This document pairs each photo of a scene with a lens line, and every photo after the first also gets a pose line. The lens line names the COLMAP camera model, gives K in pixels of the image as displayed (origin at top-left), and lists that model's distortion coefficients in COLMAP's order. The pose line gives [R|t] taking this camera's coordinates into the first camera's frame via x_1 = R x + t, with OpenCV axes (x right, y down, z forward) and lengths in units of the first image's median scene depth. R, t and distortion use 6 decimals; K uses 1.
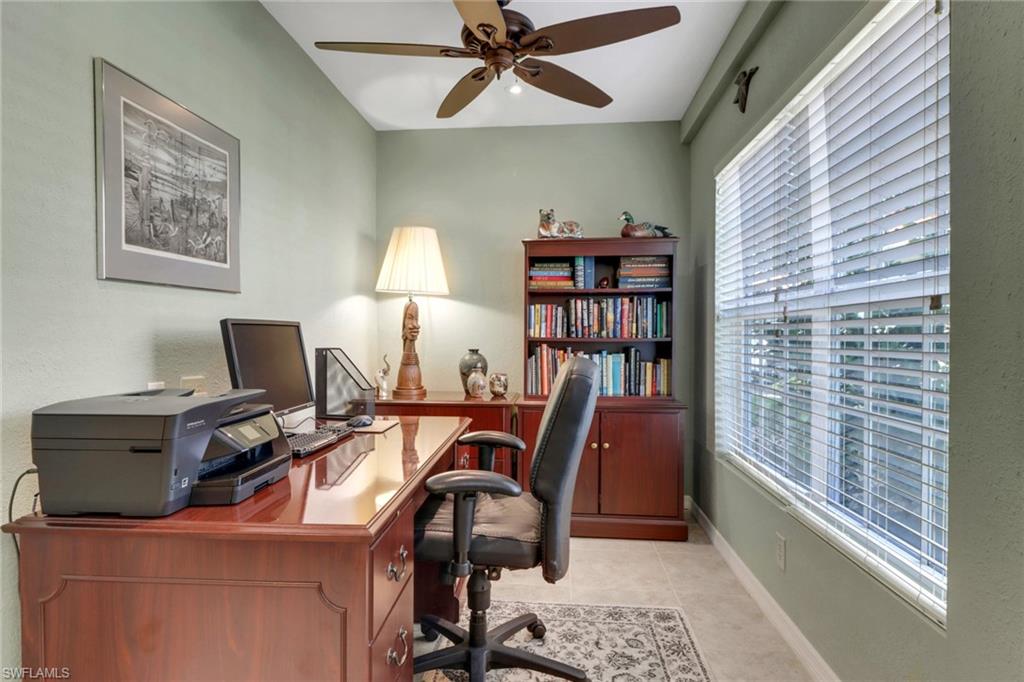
lens RADIAL K [[470.8, 0, 510.2], [0, 470.8, 340.9], [0, 0, 1]] dist [0.014027, -0.010919]
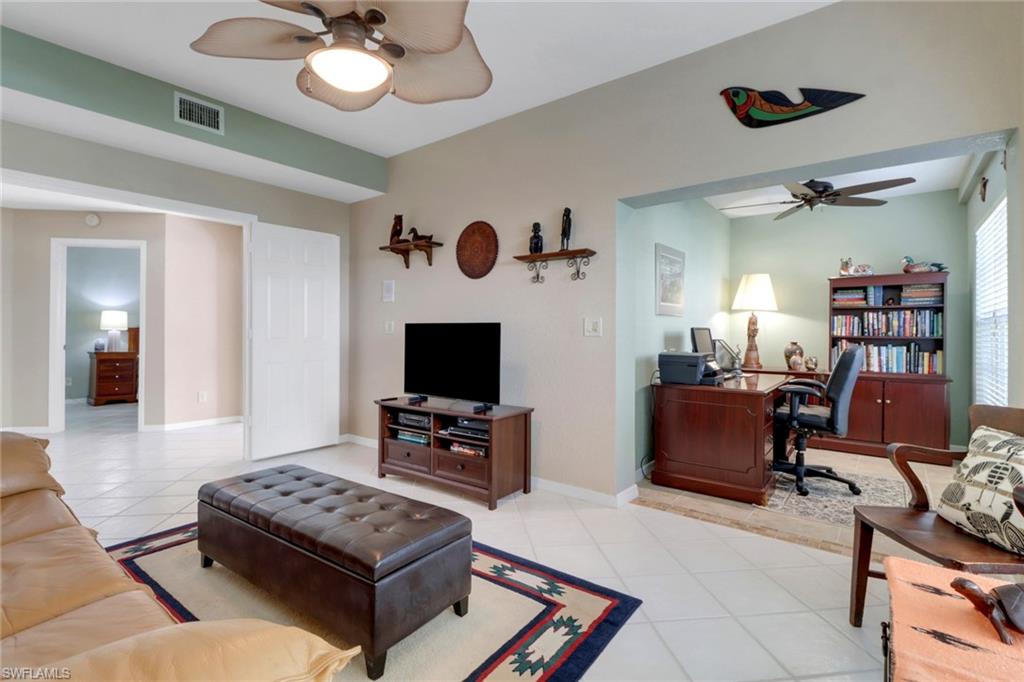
lens RADIAL K [[470.8, 0, 515.2], [0, 470.8, 332.5], [0, 0, 1]] dist [0.014027, -0.010919]
pose [[0.833191, 0.004391, -0.552968, 0.028664], [-0.012316, 0.999868, -0.010619, 0.013441], [0.552848, 0.015658, 0.833135, -1.024065]]
